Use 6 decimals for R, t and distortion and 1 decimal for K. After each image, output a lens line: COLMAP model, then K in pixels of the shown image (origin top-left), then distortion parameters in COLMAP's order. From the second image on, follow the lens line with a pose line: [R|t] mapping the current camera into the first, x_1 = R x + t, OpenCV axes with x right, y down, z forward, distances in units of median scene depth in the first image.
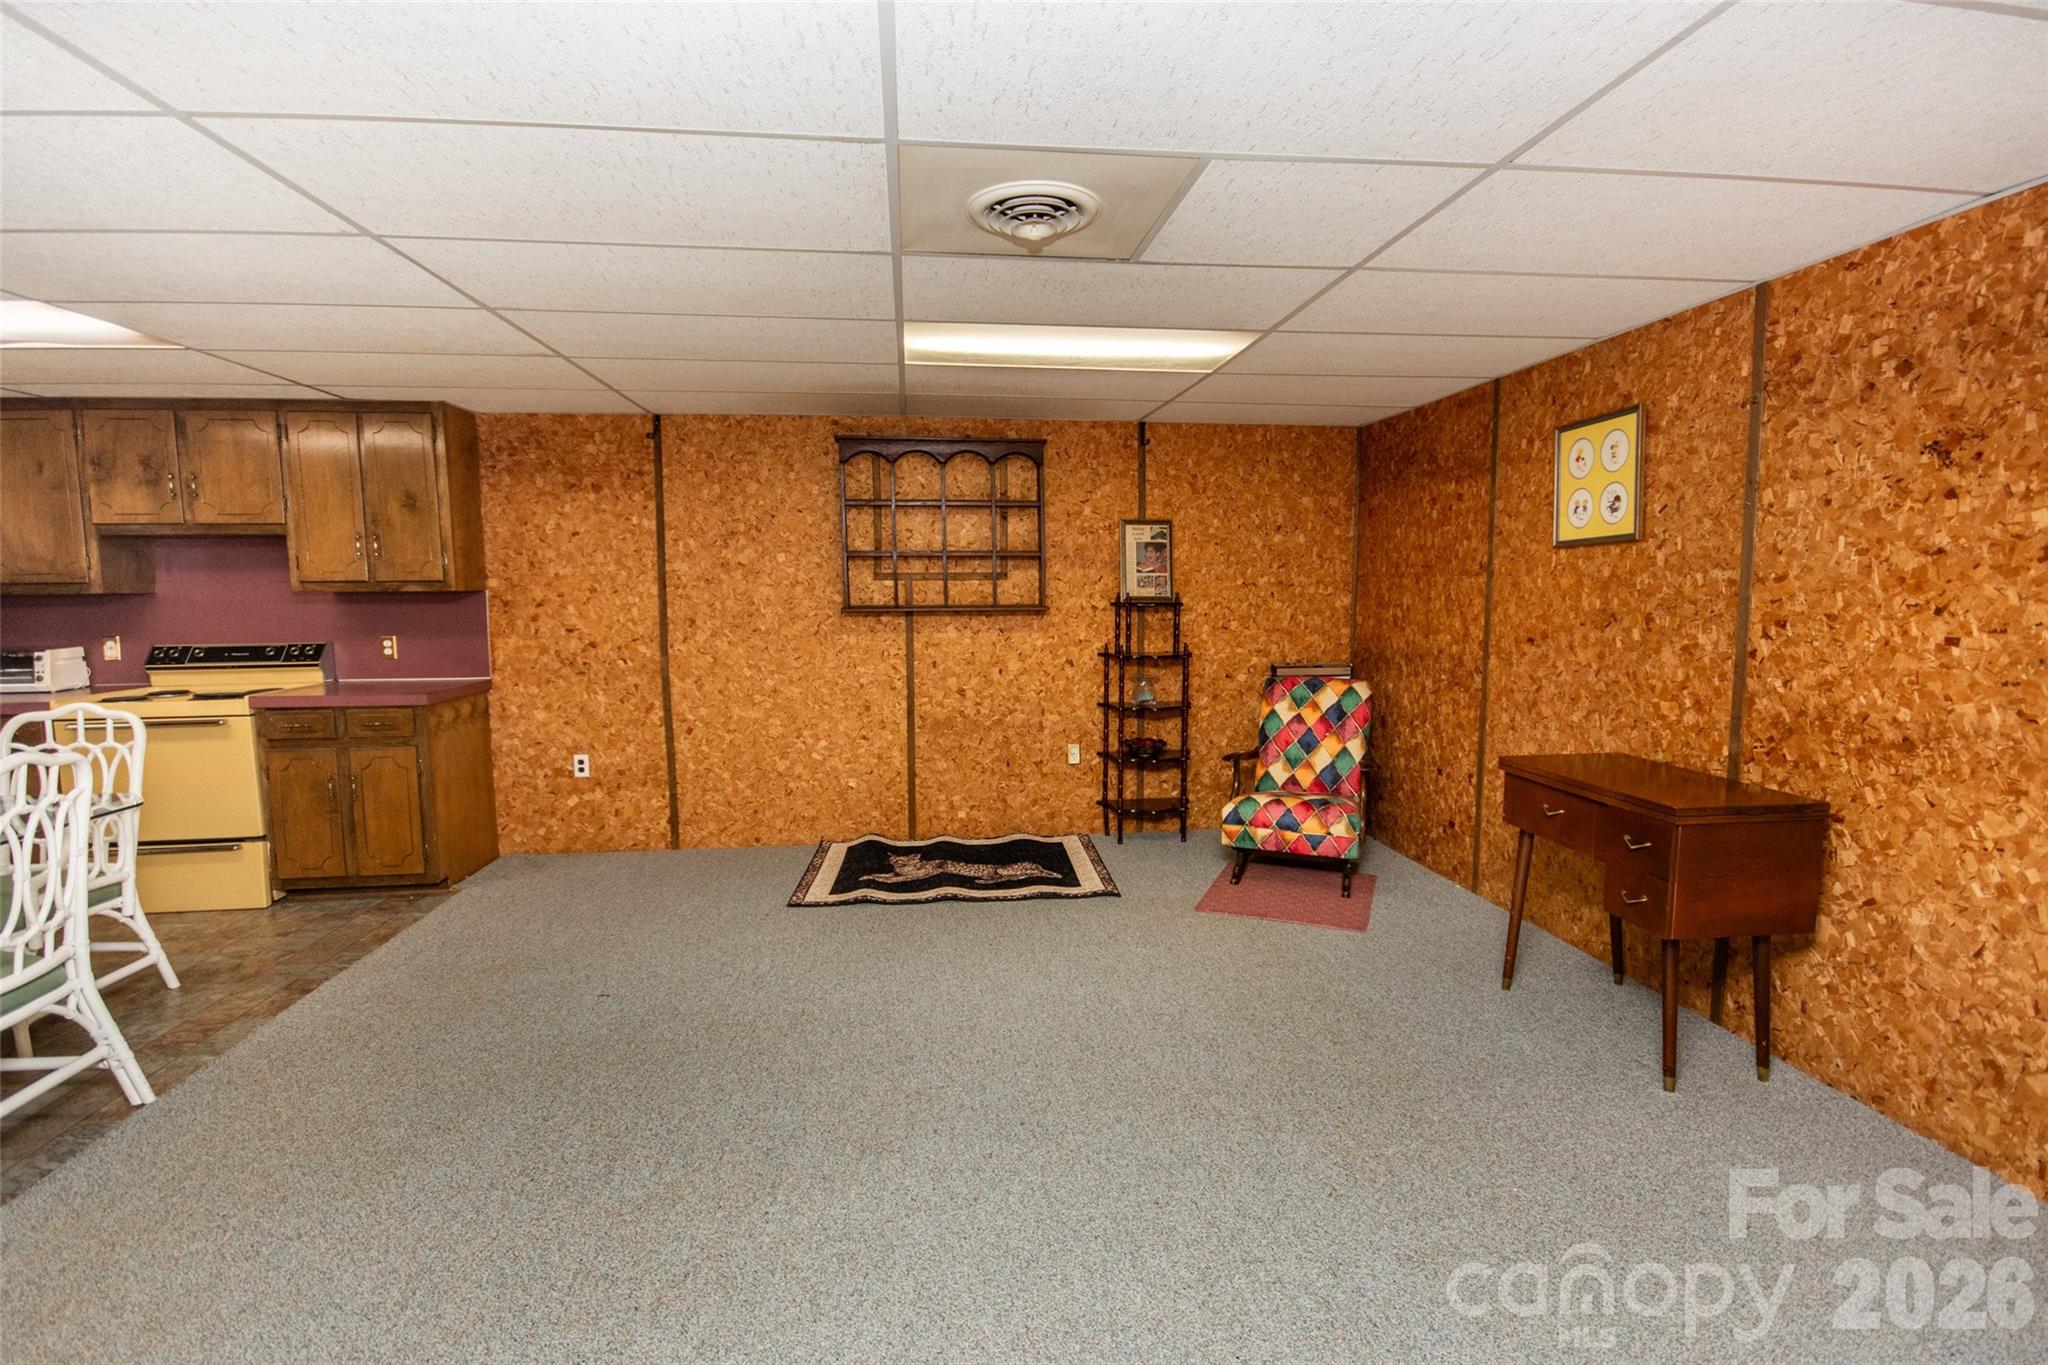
lens RADIAL K [[947.7, 0, 1033.1], [0, 947.7, 678.9], [0, 0, 1]] dist [-0.001416, 0.000512]
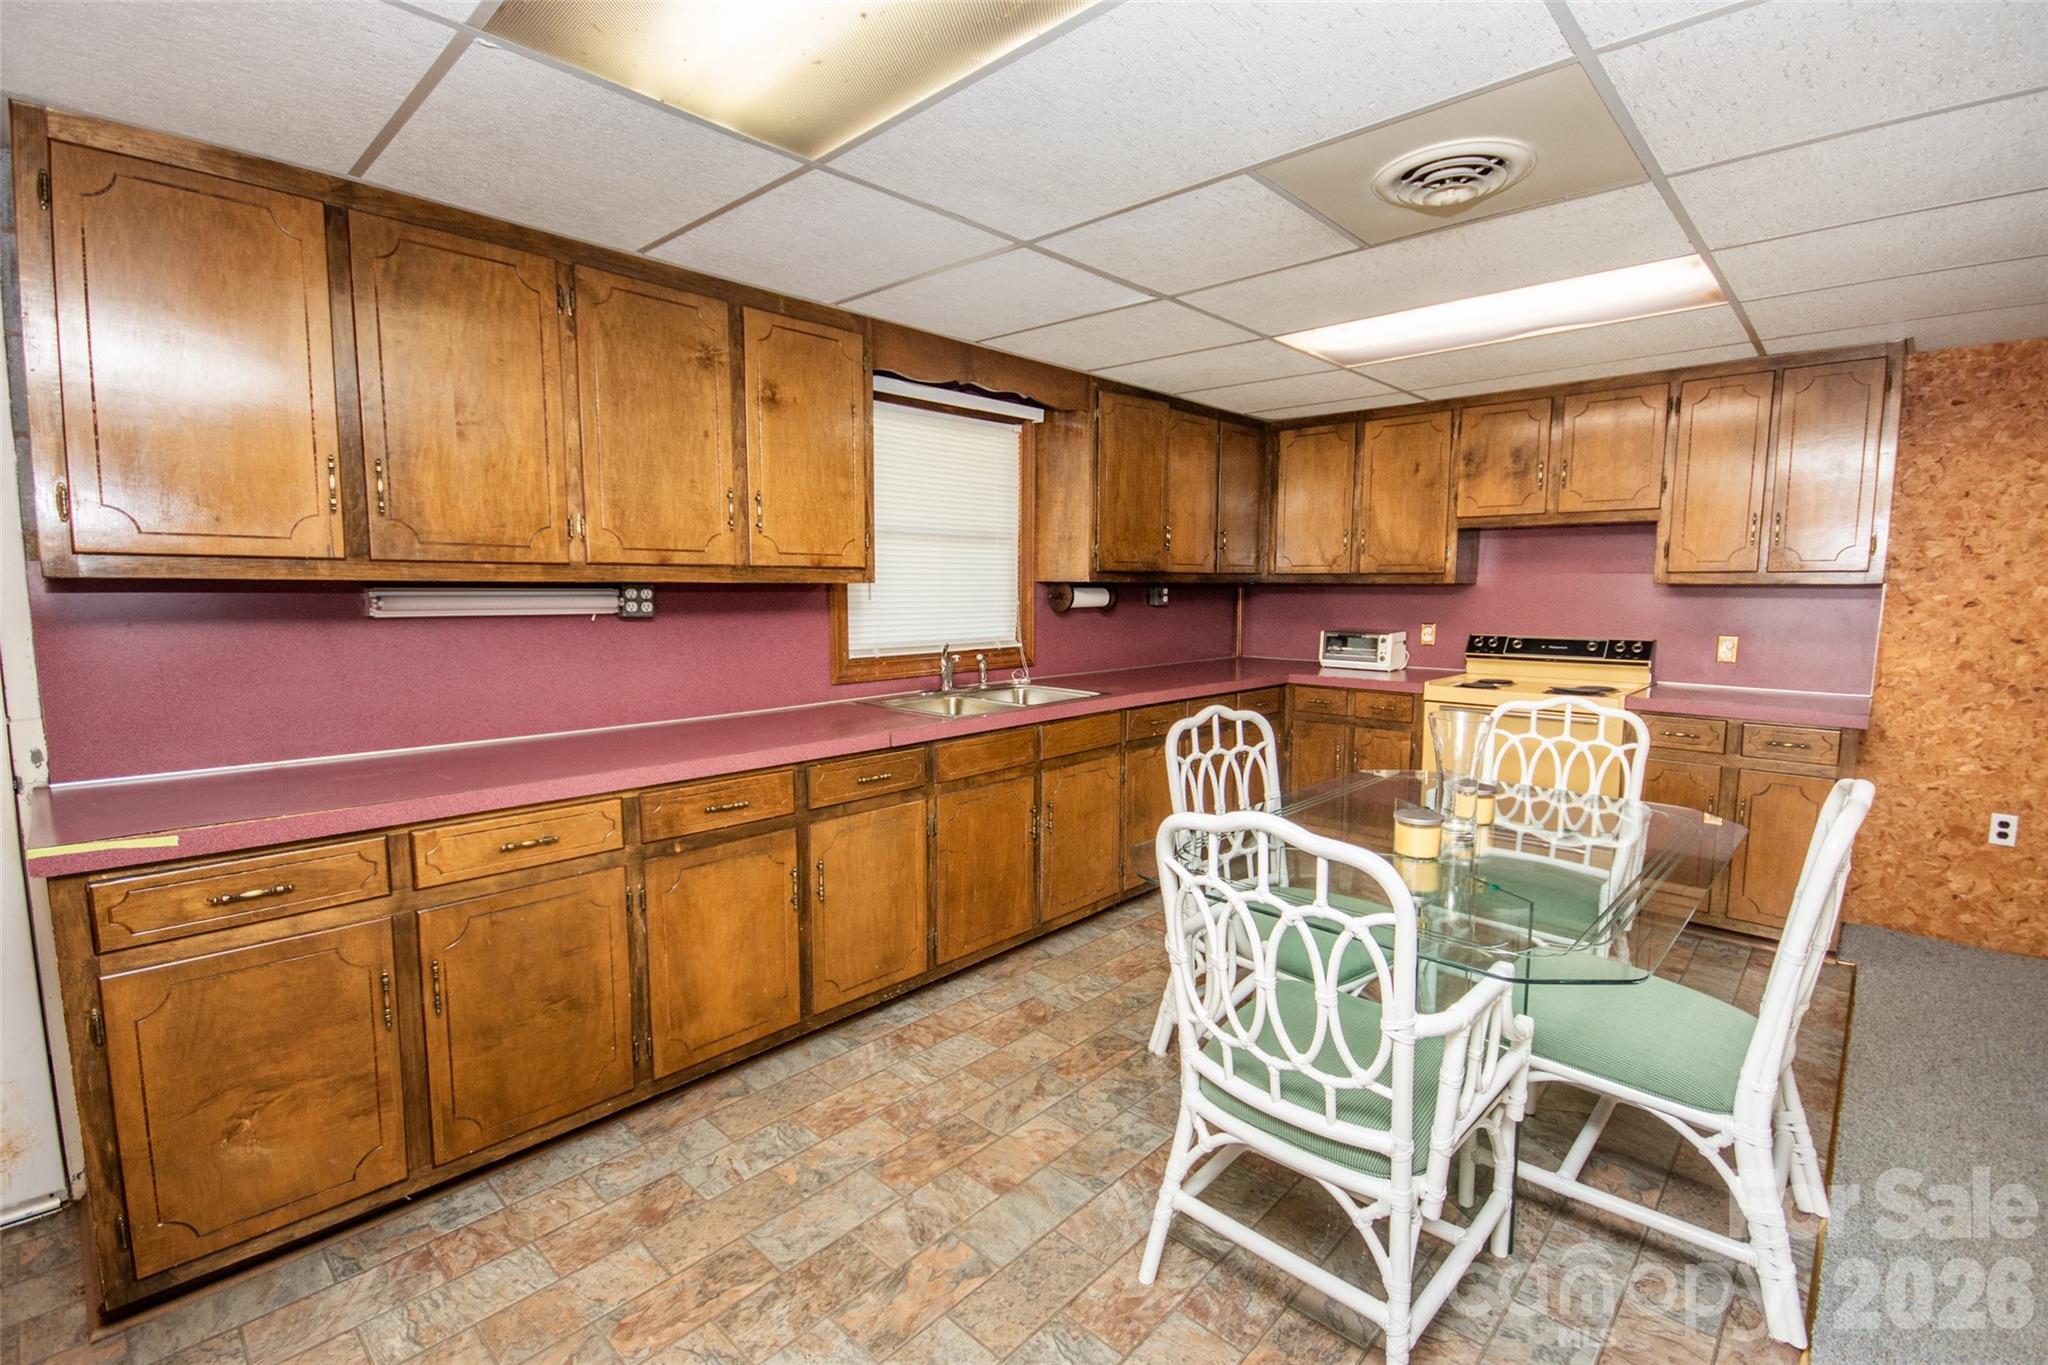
lens RADIAL K [[922.3, 0, 1023.4], [0, 922.3, 679.2], [0, 0, 1]] dist [0.002845, 0.000279]
pose [[0.635829, 0.090090, -0.766554, -0.474698], [-0.083055, 0.995384, 0.048092, 0.006732], [0.767348, 0.033088, 0.640376, -0.026455]]
